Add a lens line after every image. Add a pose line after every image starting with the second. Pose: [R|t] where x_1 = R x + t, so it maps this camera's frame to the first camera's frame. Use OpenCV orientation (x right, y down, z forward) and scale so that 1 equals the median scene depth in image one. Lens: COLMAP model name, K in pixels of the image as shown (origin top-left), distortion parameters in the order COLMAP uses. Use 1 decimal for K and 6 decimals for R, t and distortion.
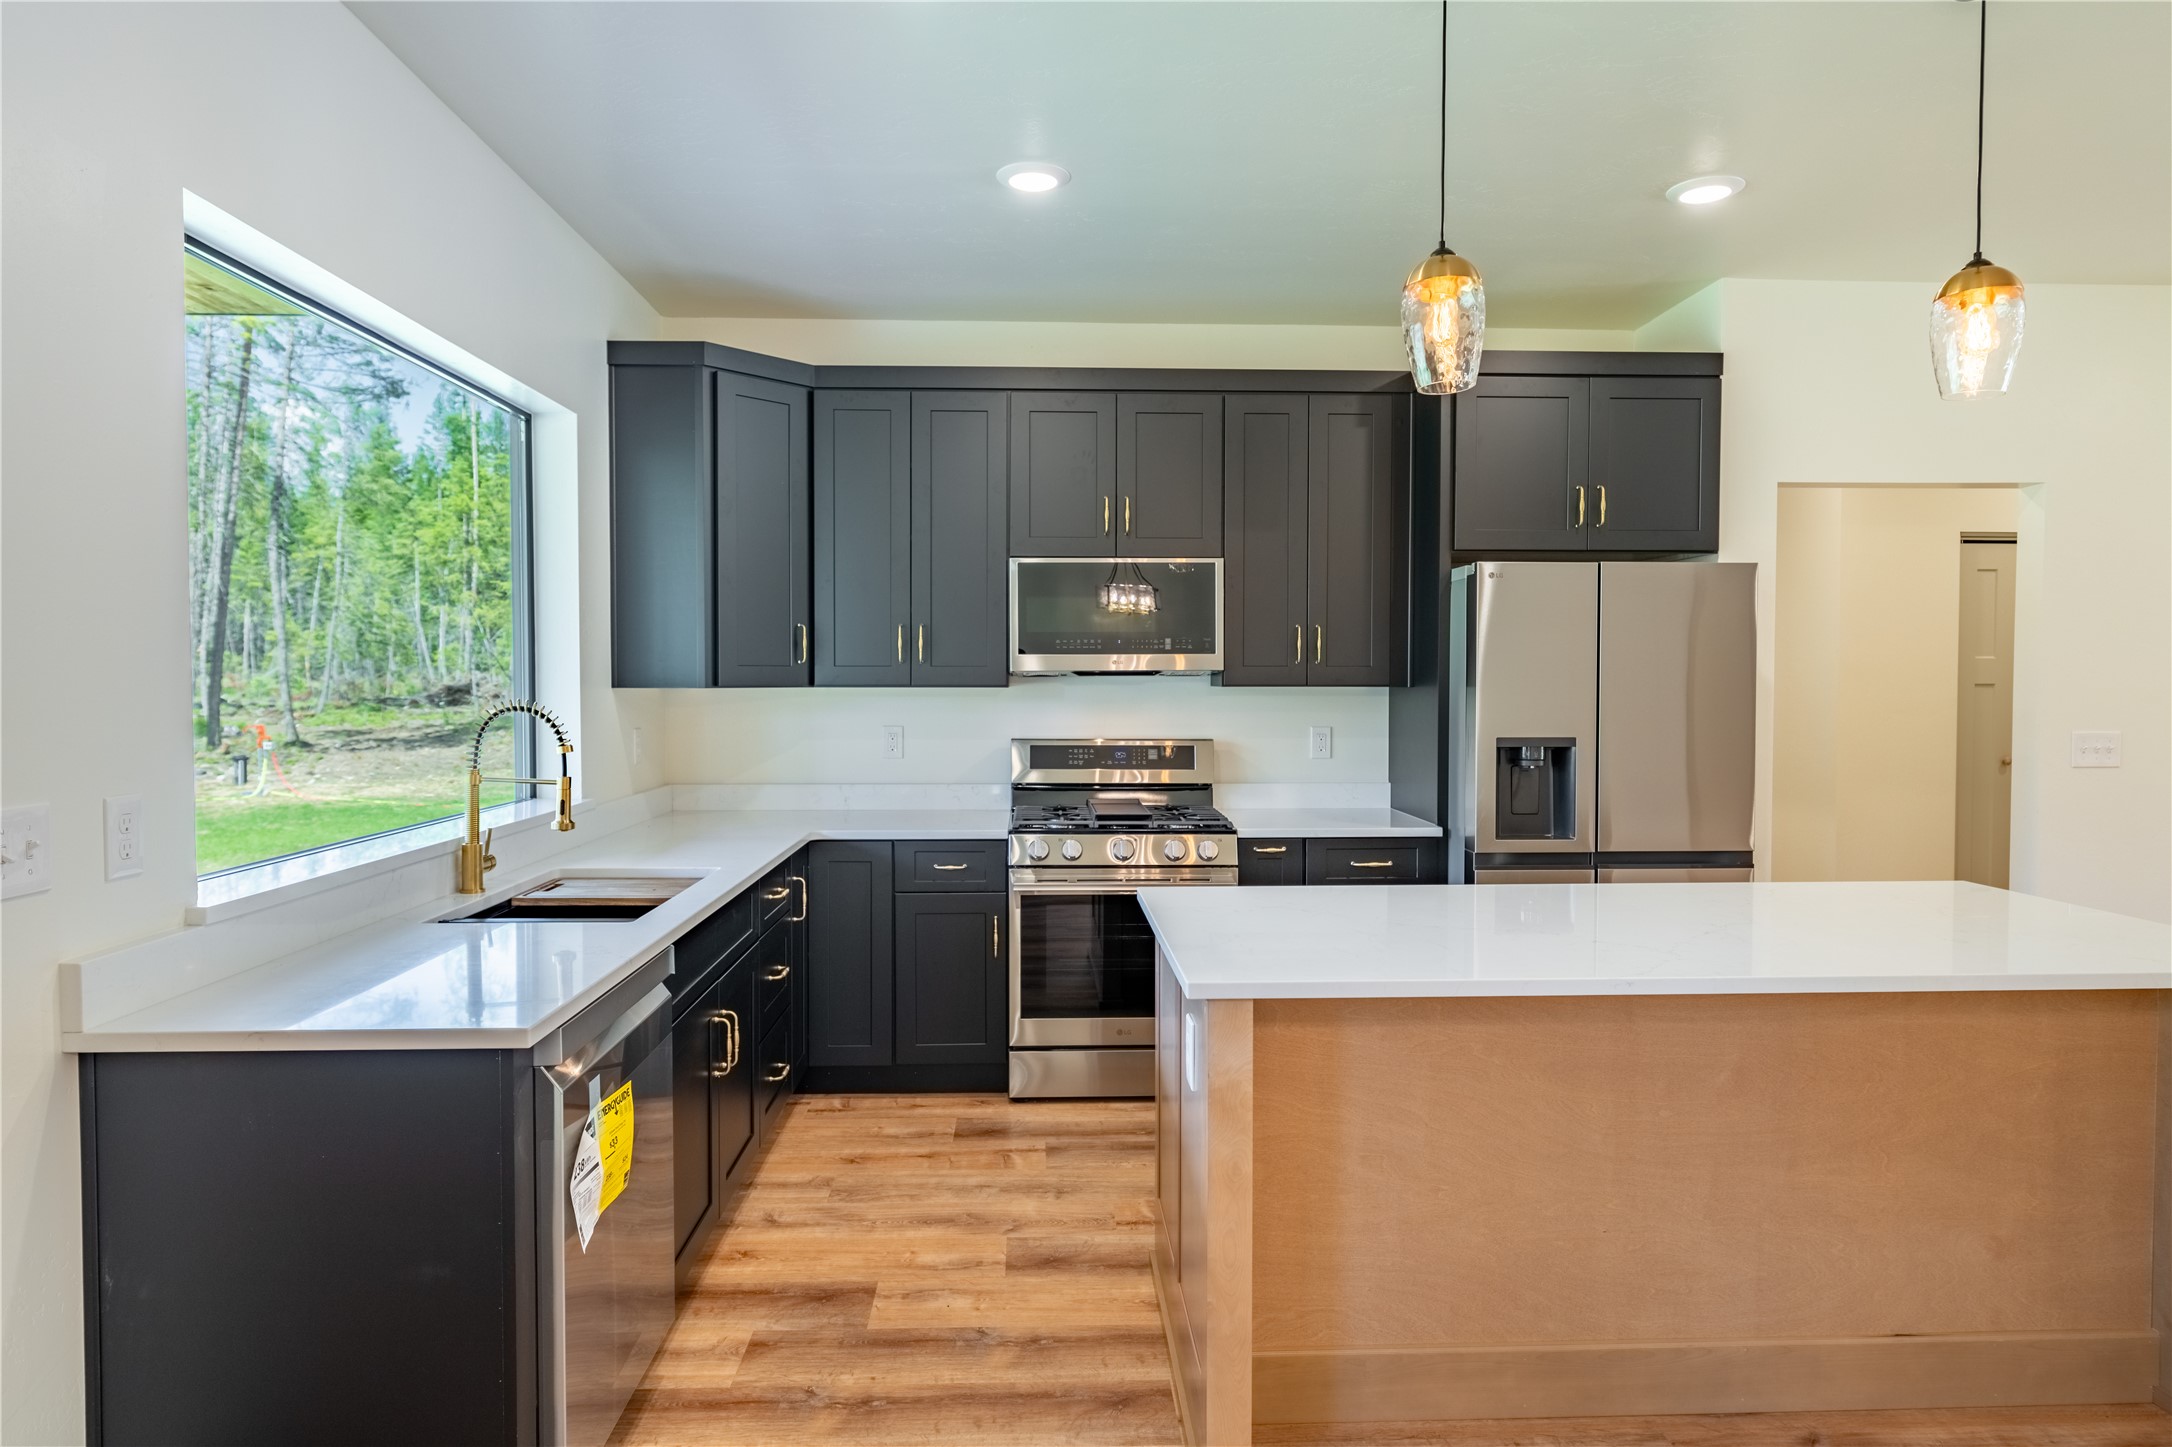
lens RADIAL K [[1273.9, 0, 1079.0], [0, 1273.9, 713.1], [0, 0, 1]] dist [0.002610, -0.000431]
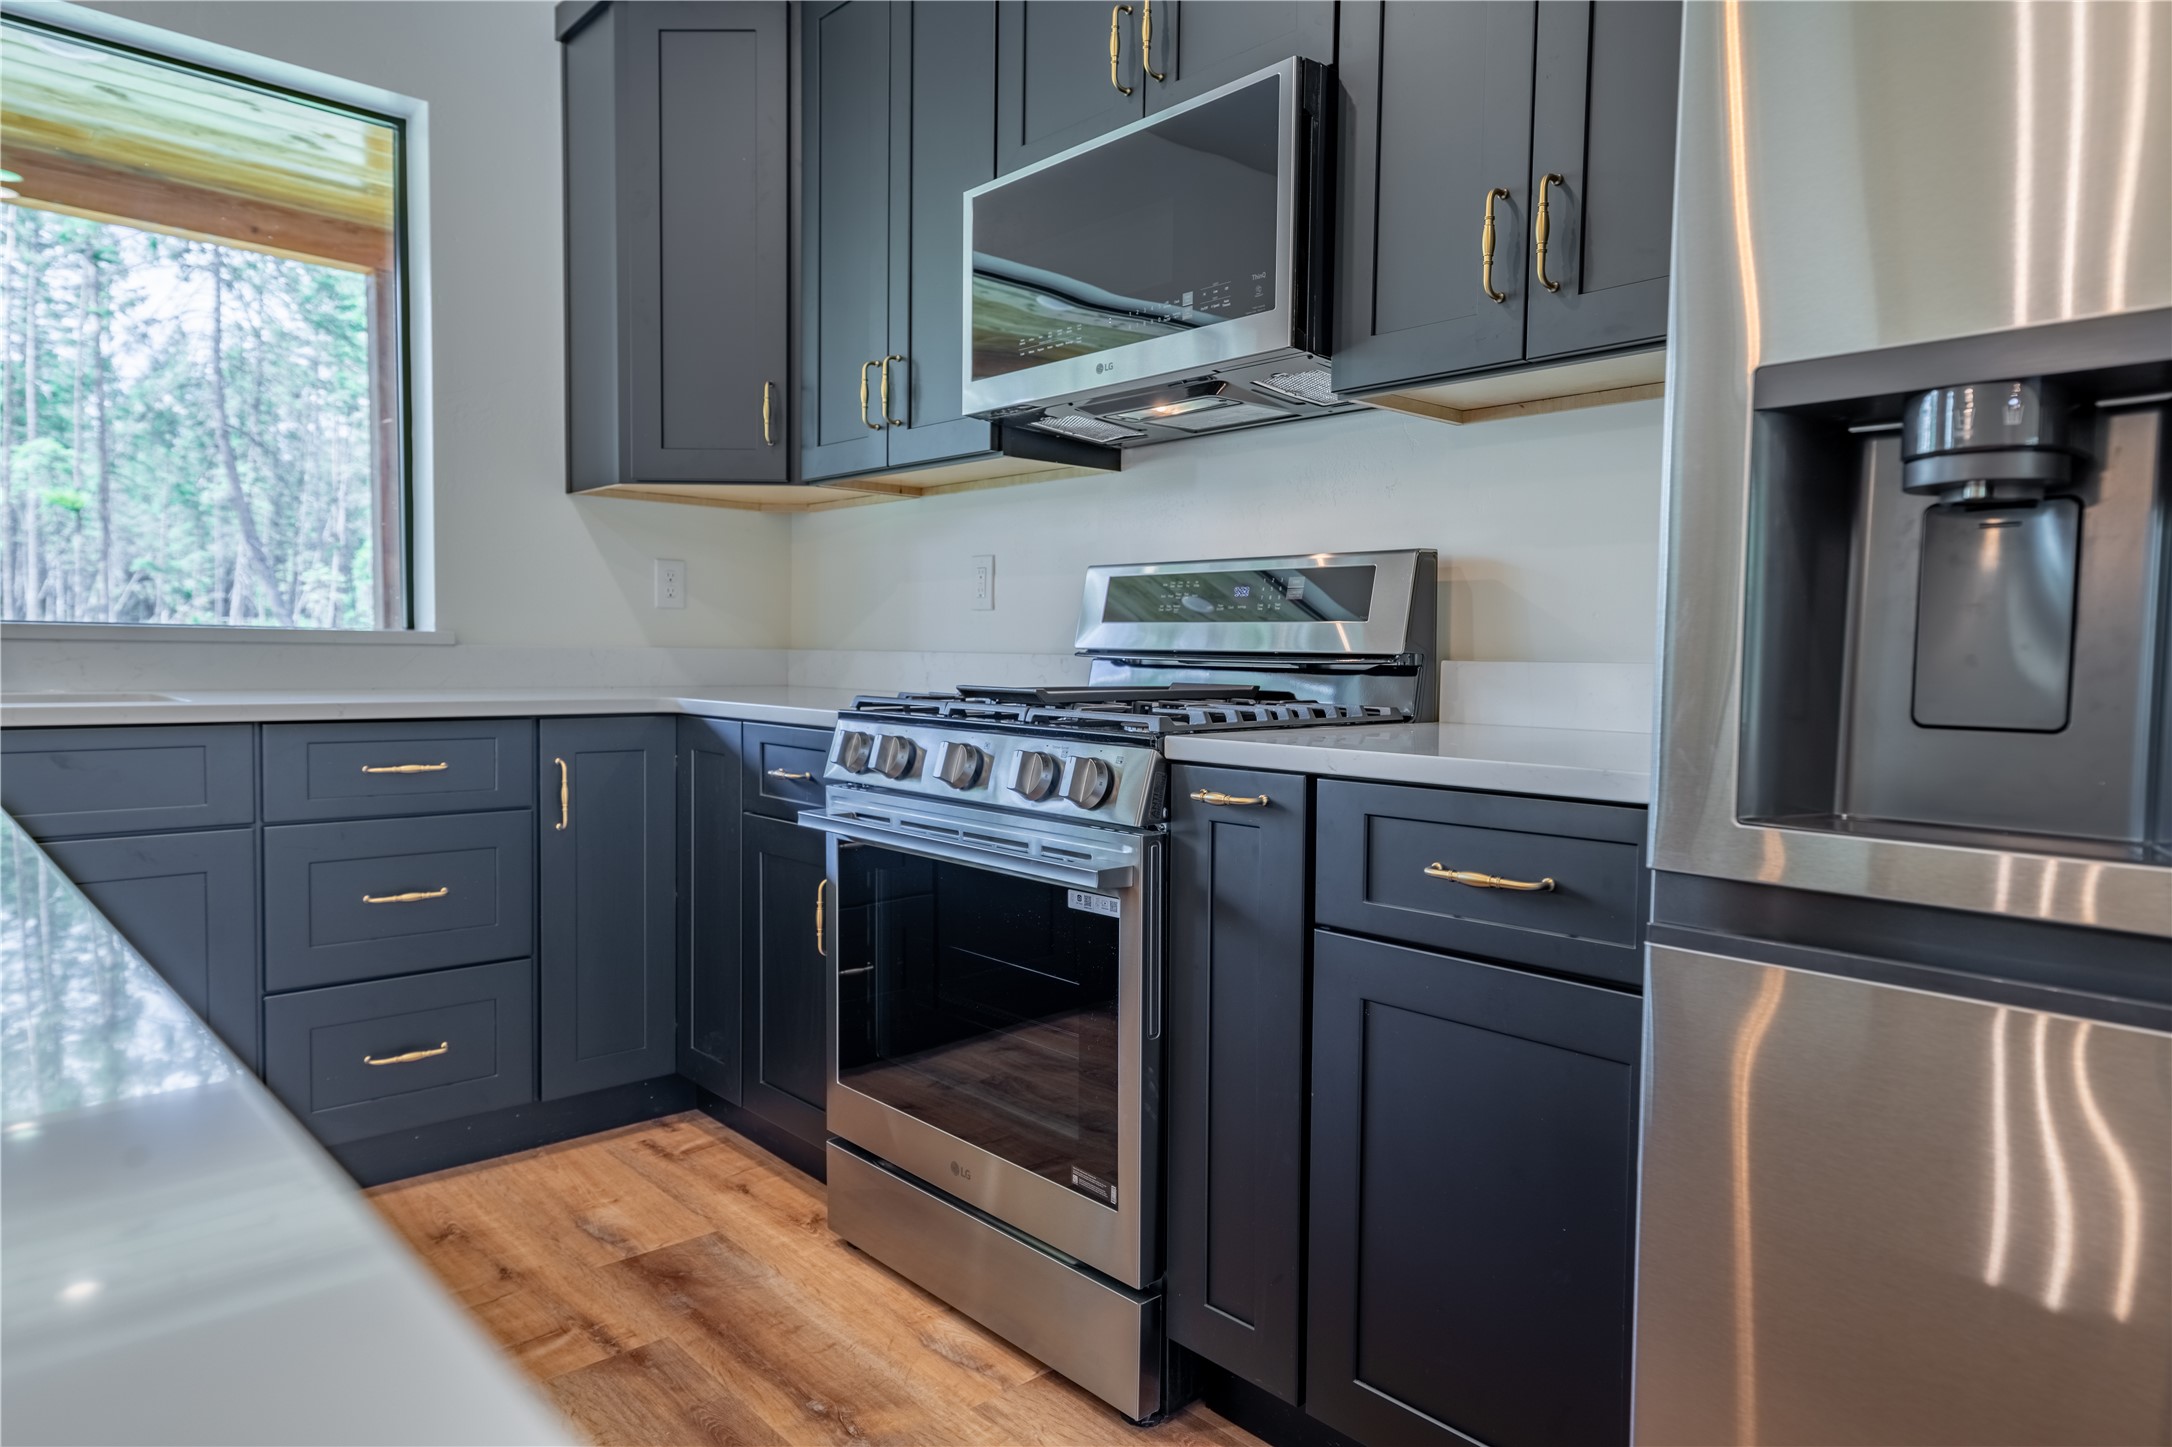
lens RADIAL K [[1332.8, 0, 1092.3], [0, 1332.8, 718.2], [0, 0, 1]] dist [0.010107, 0.017644]
pose [[0.647009, 0.046271, -0.761077, 0.436280], [-0.035910, 0.998899, 0.030202, 0.078303], [0.761636, 0.007790, 0.647958, 0.762802]]
